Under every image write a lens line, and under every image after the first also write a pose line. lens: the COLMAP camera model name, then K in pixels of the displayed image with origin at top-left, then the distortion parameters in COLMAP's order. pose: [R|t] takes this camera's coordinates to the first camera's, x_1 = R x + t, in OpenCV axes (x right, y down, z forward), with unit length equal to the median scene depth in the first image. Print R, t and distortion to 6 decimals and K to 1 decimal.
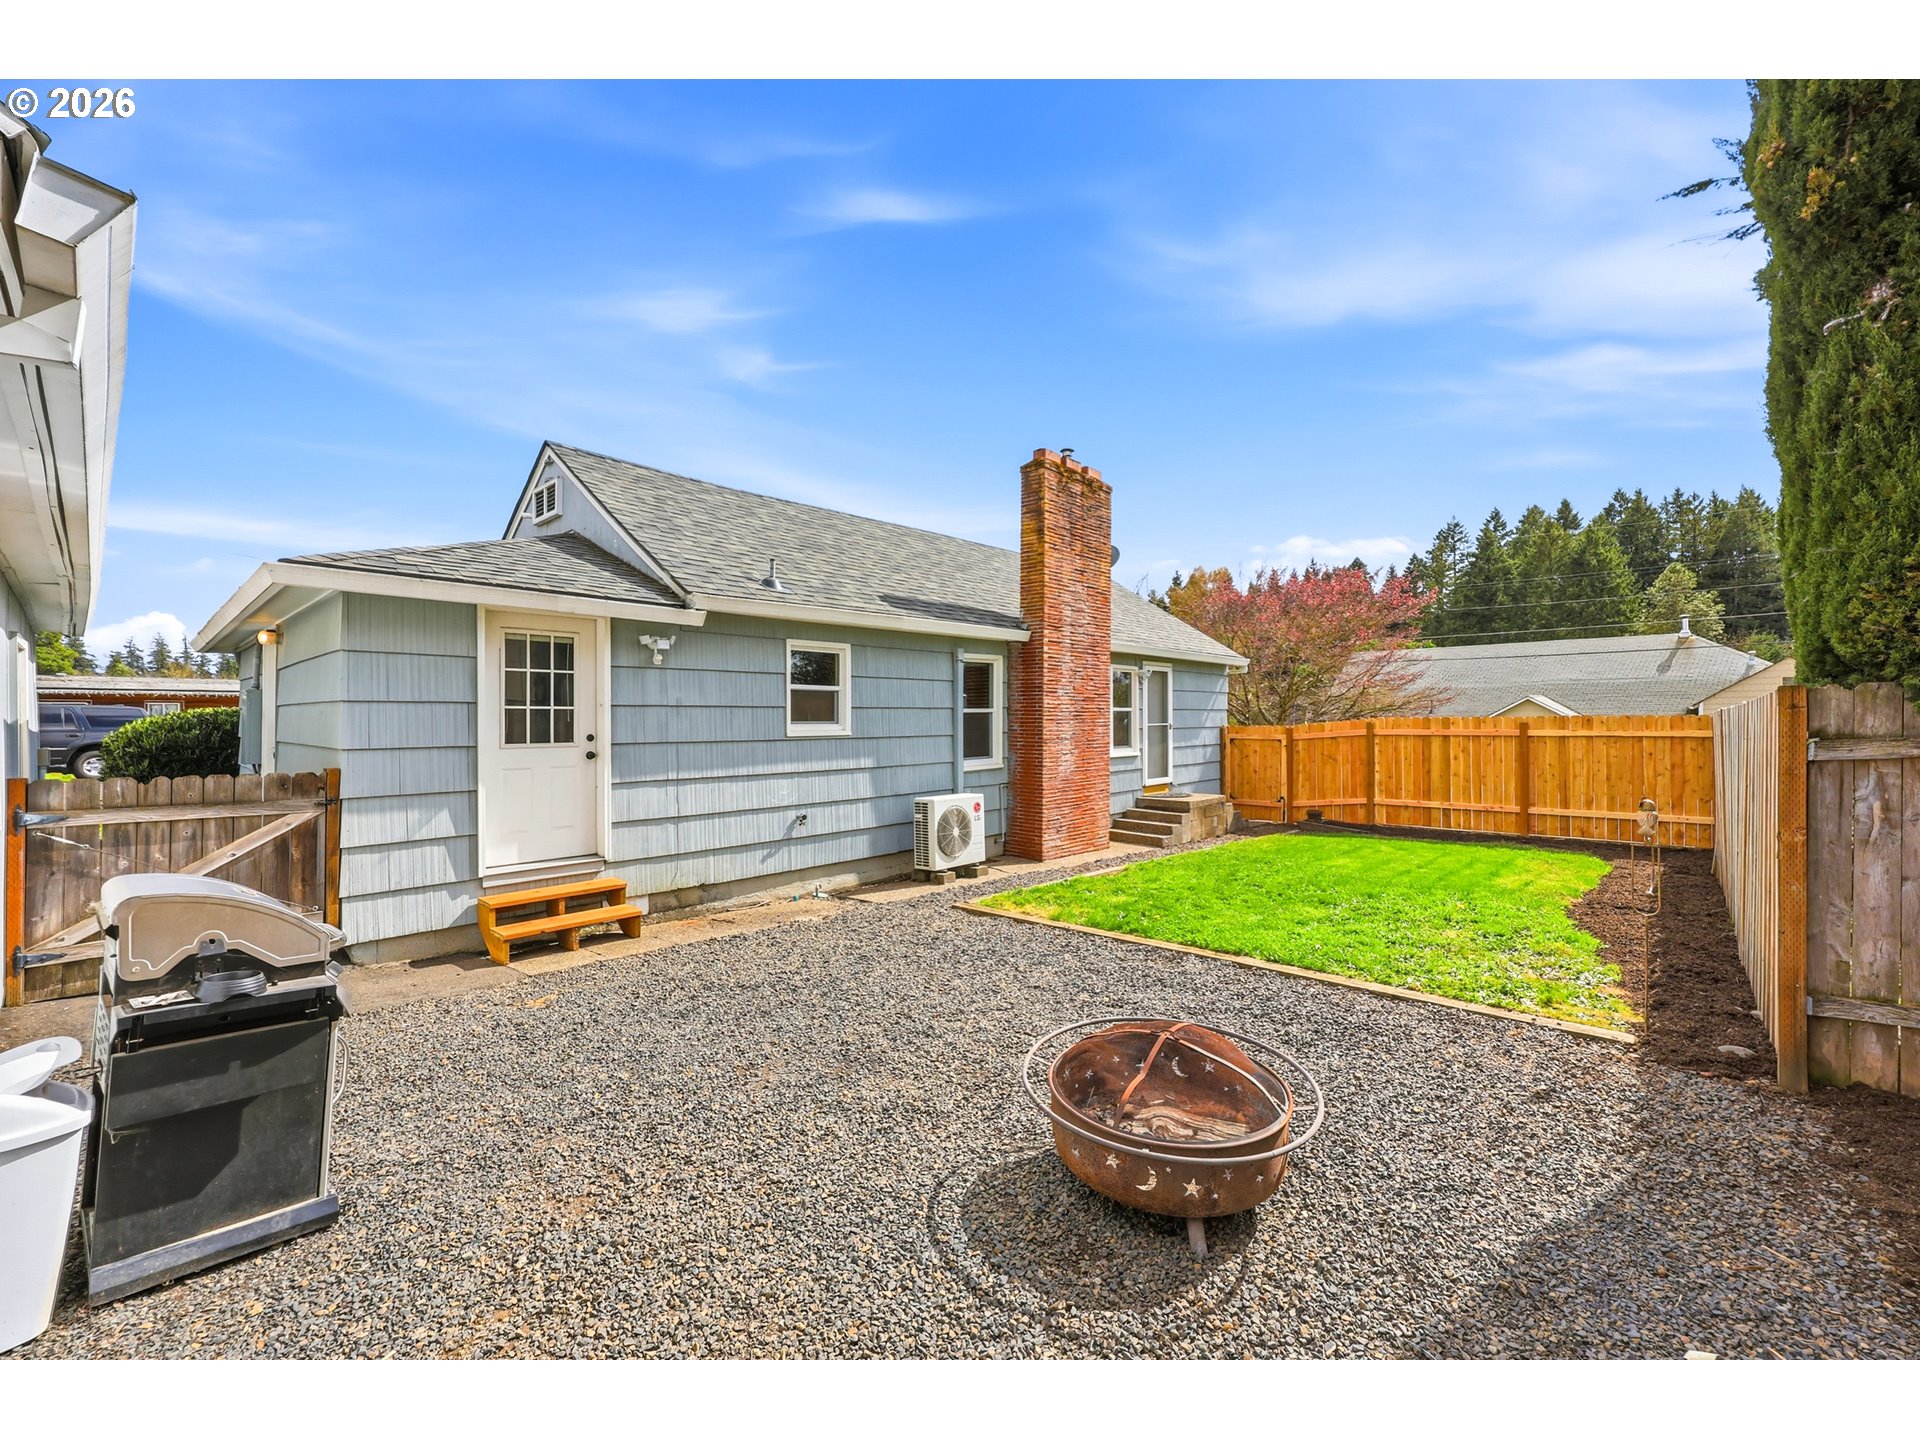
lens RADIAL K [[775.9, 0, 959.5], [0, 775.9, 723.6], [0, 0, 1]] dist [-0.000494, -0.000002]
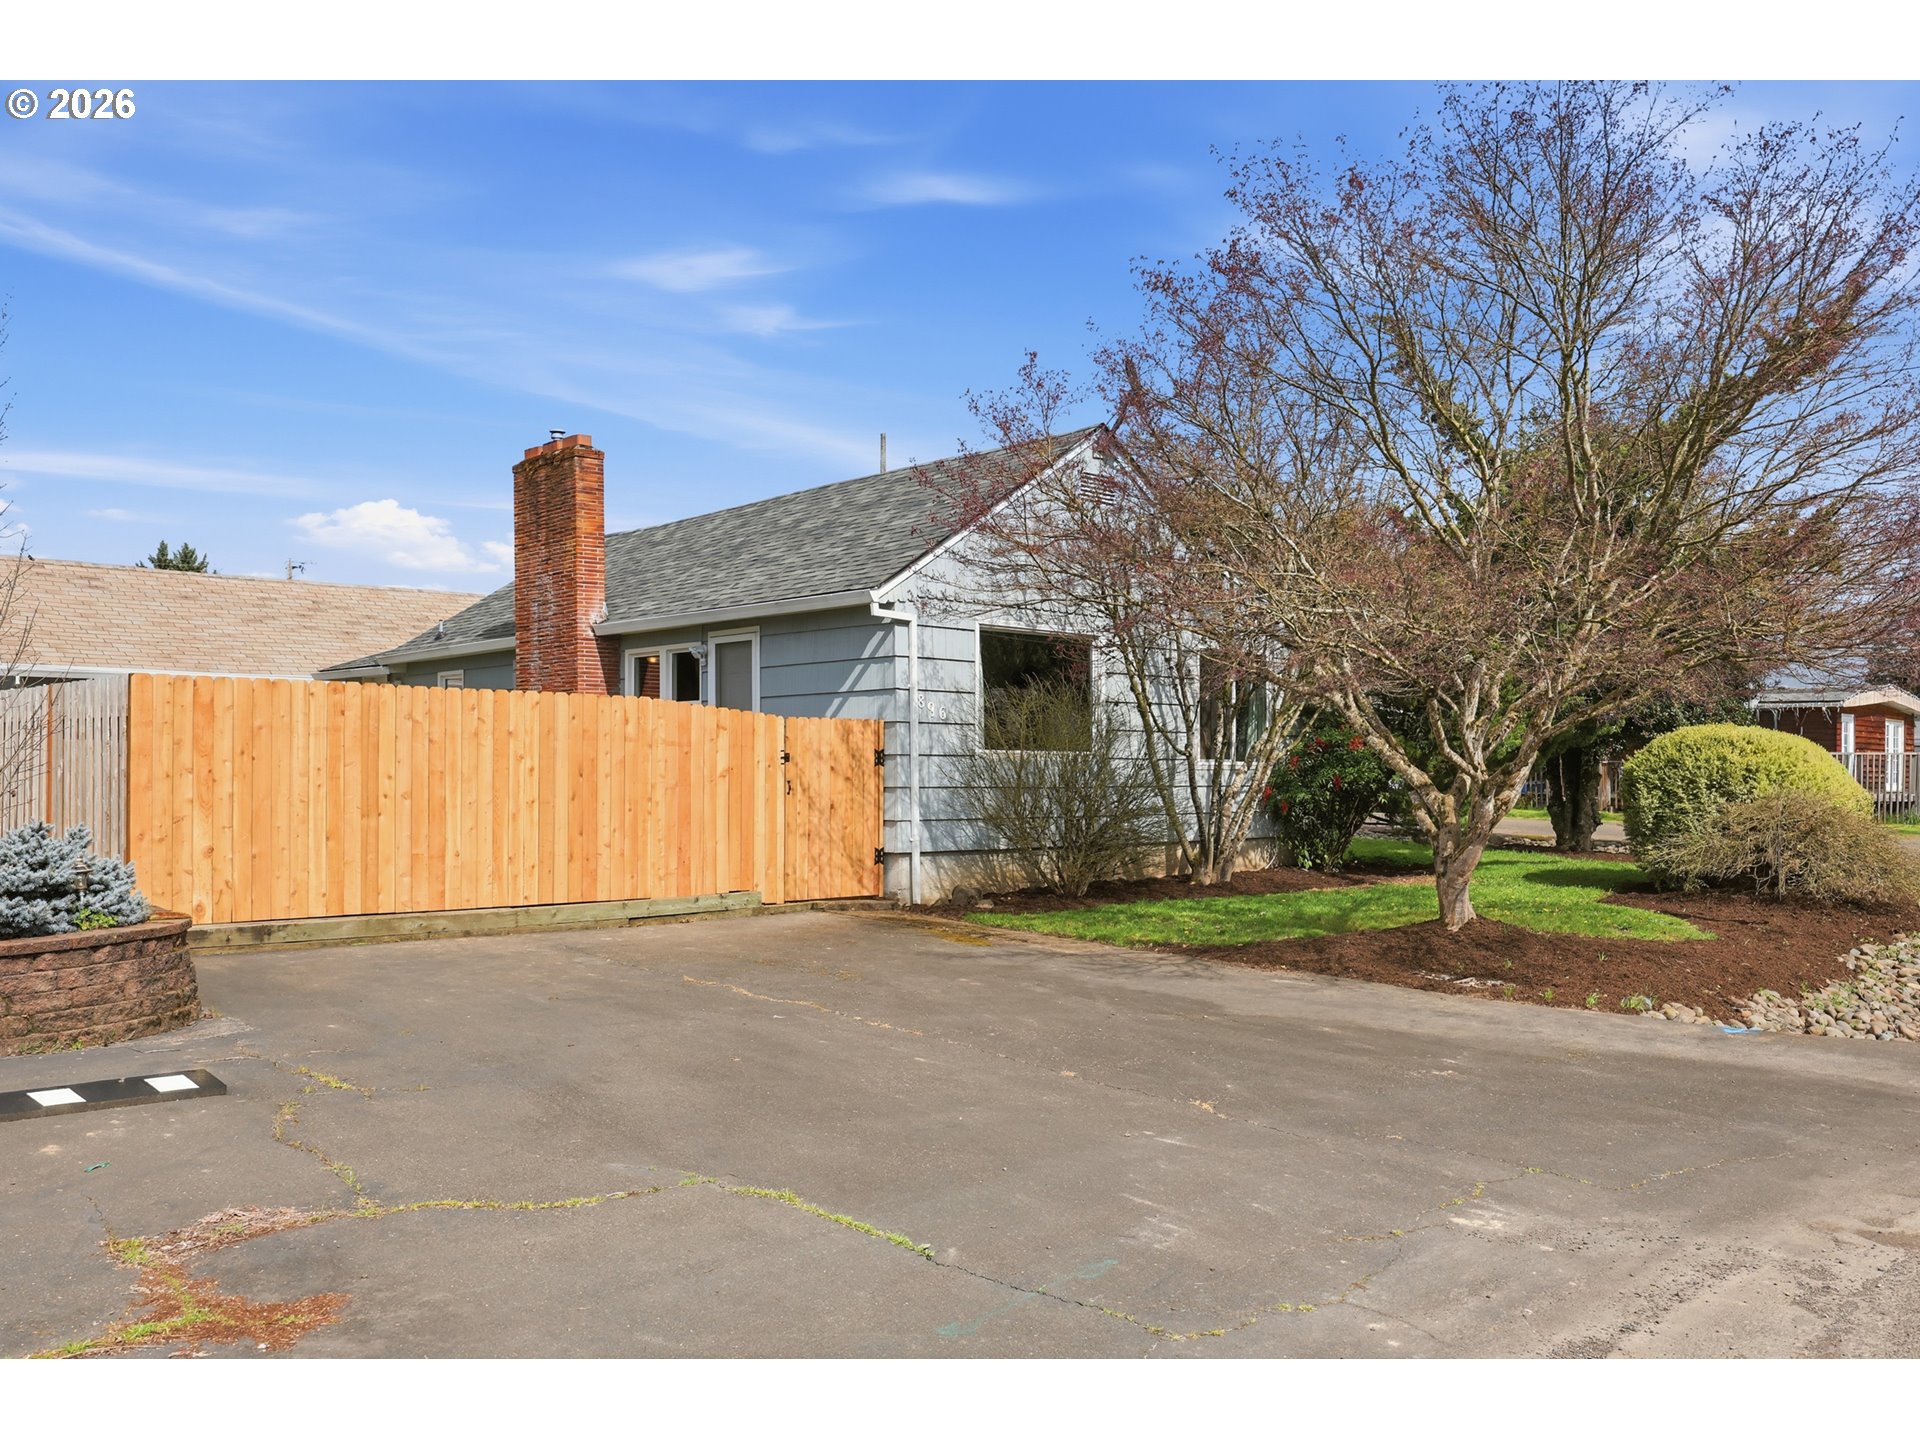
lens RADIAL K [[1553.0, 0, 959.8], [0, 1553.0, 756.4], [0, 0, 1]] dist [-0.001807, 0.003943]
pose [[-0.052351, -0.005594, -0.998613, 2.583067], [-0.005326, 0.999972, -0.005322, 0.059679], [0.998615, 0.005040, -0.052379, 2.069002]]
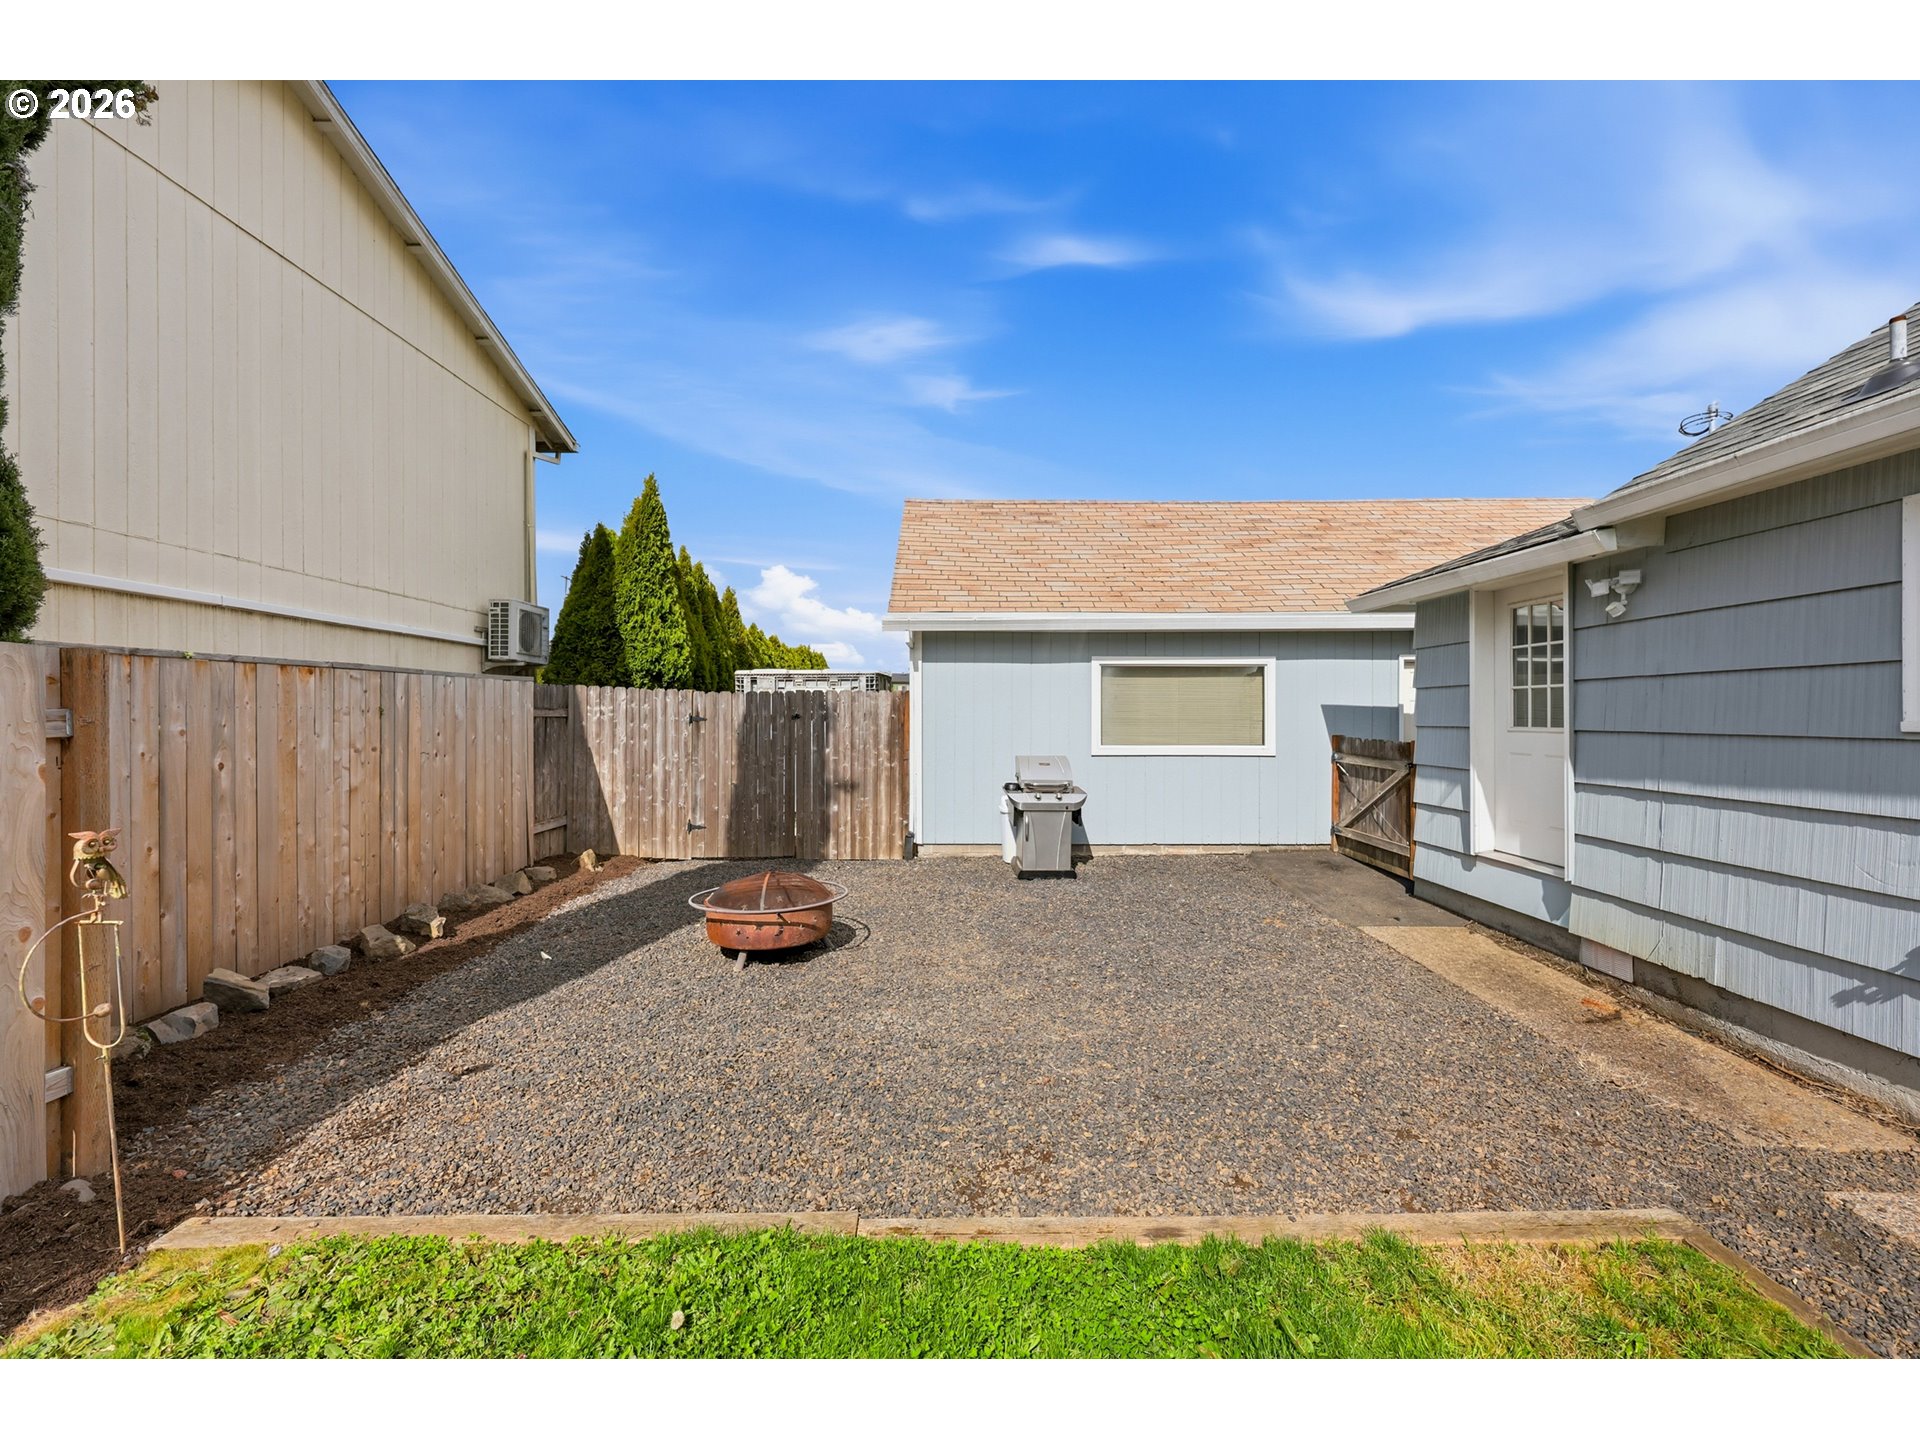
lens RADIAL K [[775.9, 0, 959.5], [0, 775.9, 723.6], [0, 0, 1]] dist [-0.000494, -0.000002]
pose [[-0.724949, 0.013534, -0.688670, 0.411236], [0.002718, 0.999855, 0.016789, 0.003956], [0.688797, 0.010299, -0.724881, 0.915561]]
